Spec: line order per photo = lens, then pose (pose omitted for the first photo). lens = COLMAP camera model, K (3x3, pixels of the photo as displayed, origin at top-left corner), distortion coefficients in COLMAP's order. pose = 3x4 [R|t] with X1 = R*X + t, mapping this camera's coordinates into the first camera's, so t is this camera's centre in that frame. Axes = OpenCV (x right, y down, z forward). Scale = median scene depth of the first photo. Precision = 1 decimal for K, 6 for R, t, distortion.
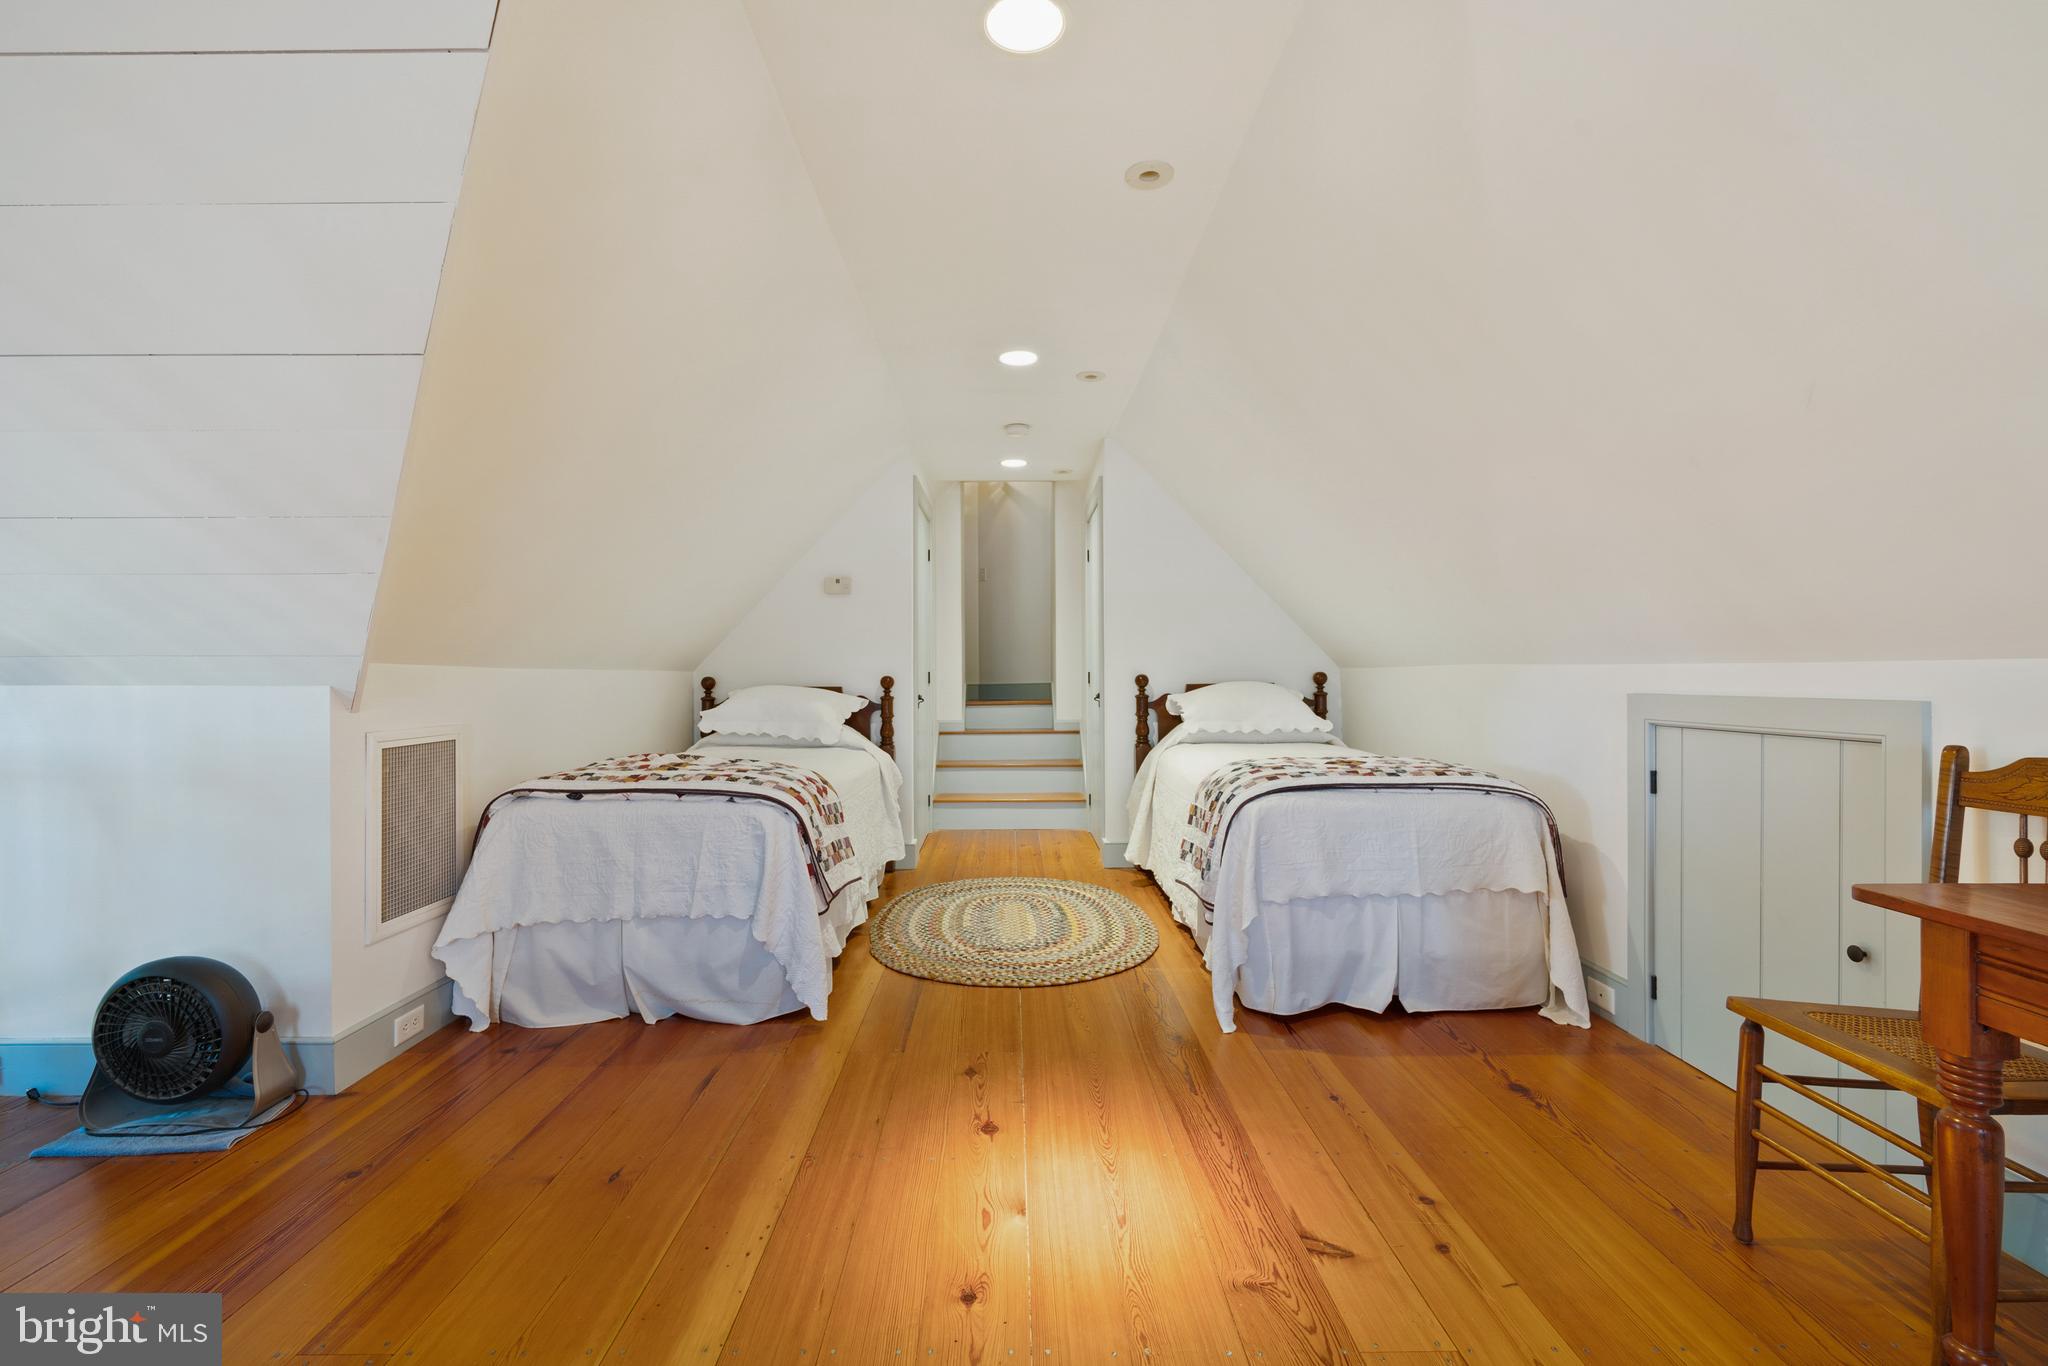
lens RADIAL K [[886.0, 0, 1021.0], [0, 886.0, 670.1], [0, 0, 1]] dist [-0.003810, 0.001472]
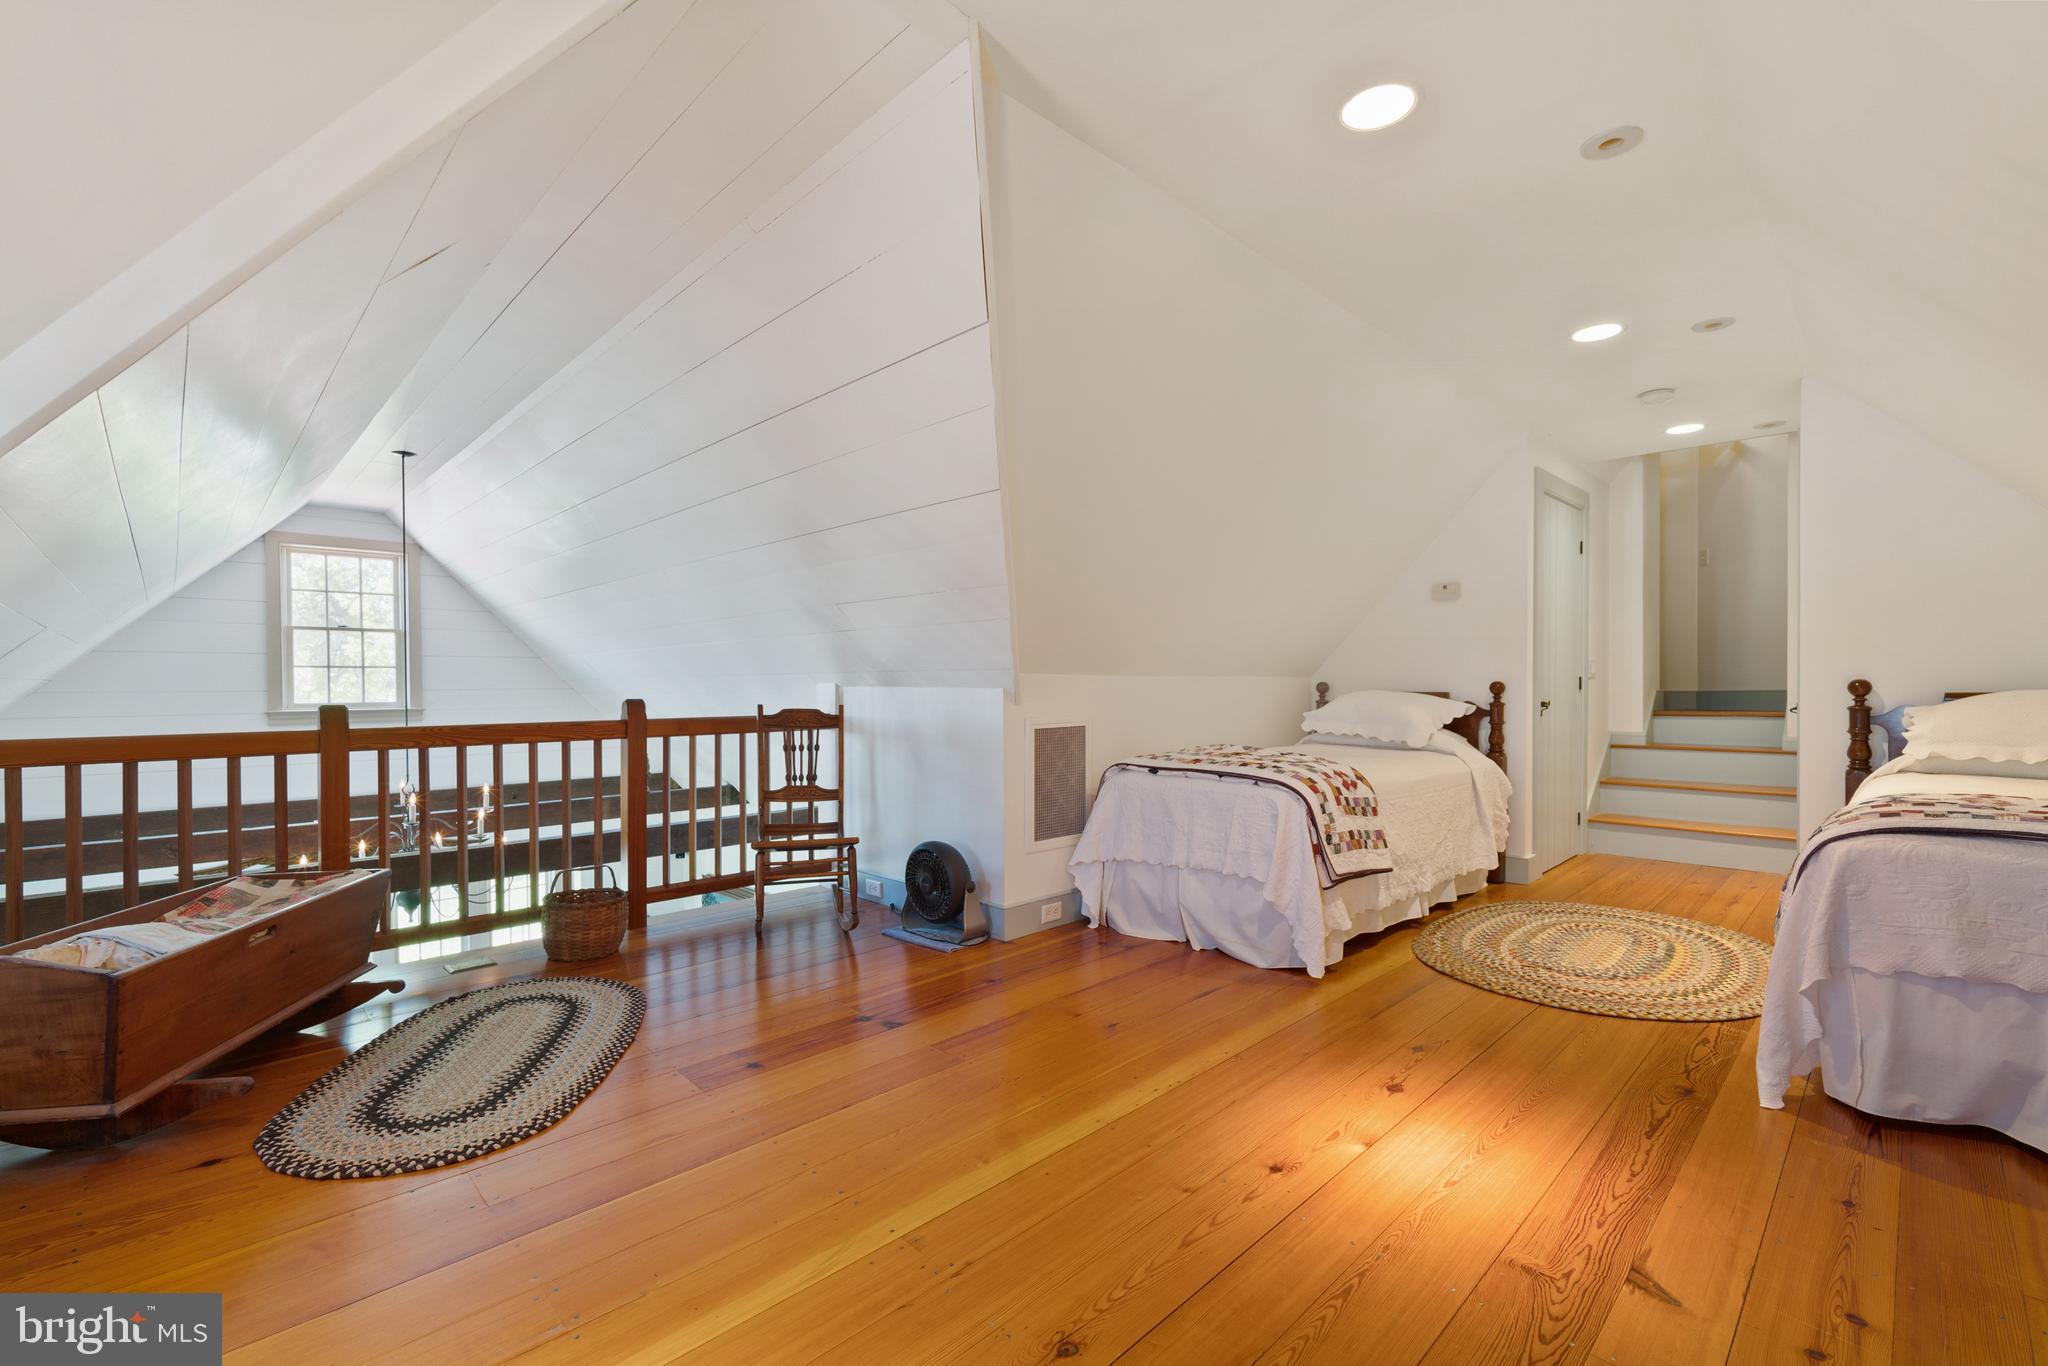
lens RADIAL K [[886.0, 0, 1031.8], [0, 886.0, 686.7], [0, 0, 1]] dist [-0.003810, 0.001472]
pose [[0.703924, 0.005315, -0.710255, 0.327593], [0.004590, 0.999917, 0.012032, -0.002858], [0.710260, -0.011730, 0.703842, -0.078747]]
